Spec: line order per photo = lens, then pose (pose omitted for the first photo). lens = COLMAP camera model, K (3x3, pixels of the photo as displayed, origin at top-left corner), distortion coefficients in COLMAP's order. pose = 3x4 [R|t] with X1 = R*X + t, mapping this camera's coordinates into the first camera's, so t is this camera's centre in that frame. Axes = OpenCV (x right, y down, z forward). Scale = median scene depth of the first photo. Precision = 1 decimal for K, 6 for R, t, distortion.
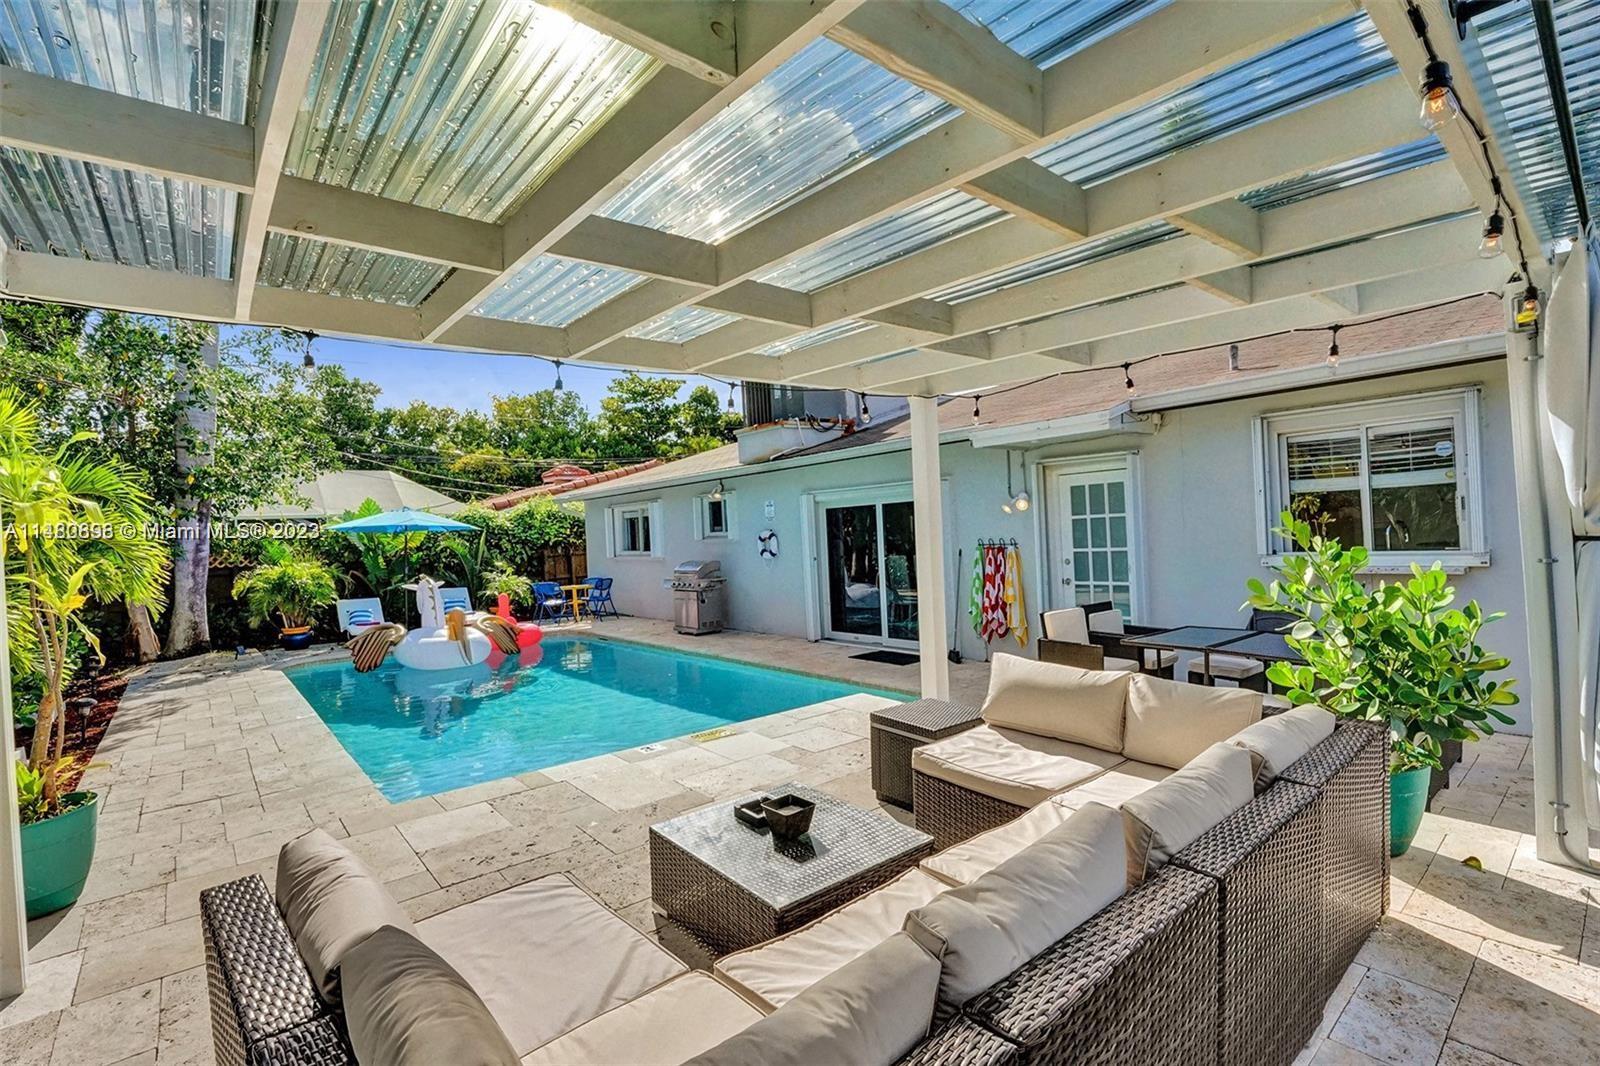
lens RADIAL K [[738.7, 0, 785.9], [0, 738.7, 532.6], [0, 0, 1]] dist [-0.013095, -0.000243]
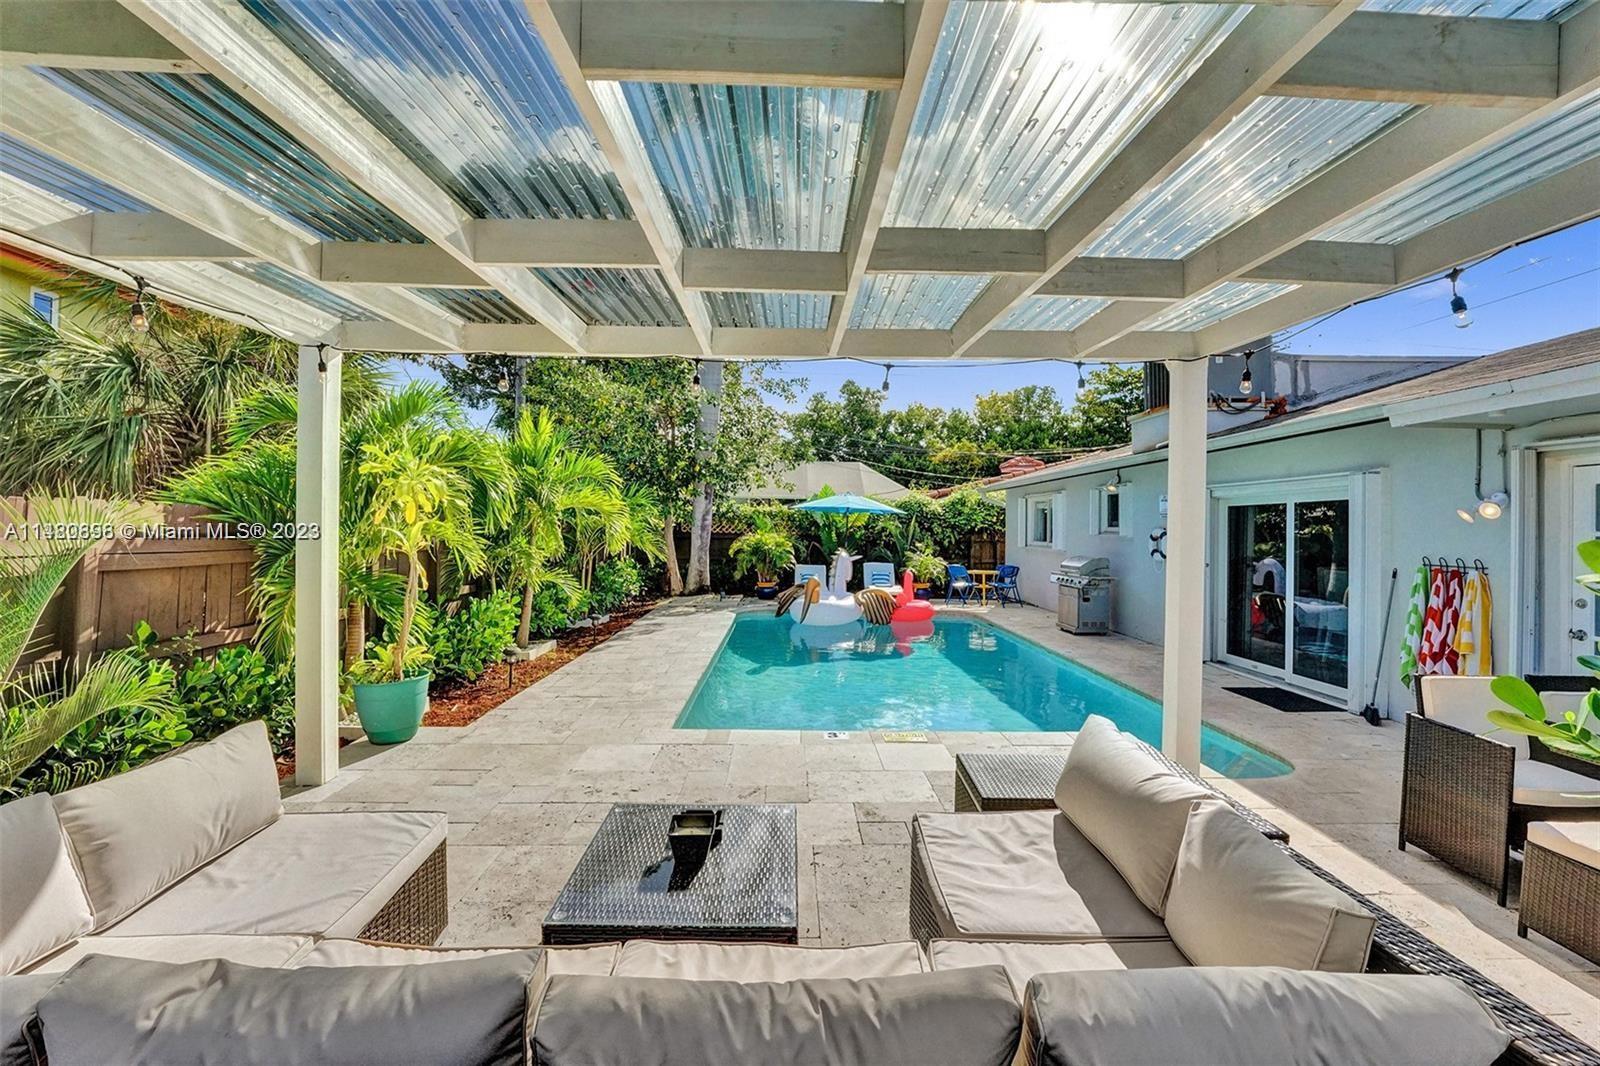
lens RADIAL K [[683.2, 0, 809.0], [0, 683.2, 525.9], [0, 0, 1]] dist [-0.004263, 0.000097]
pose [[0.796830, 0.054504, -0.601740, 0.129562], [-0.049011, 0.998472, 0.025539, -0.006143], [0.602212, 0.009142, 0.798284, 0.089333]]
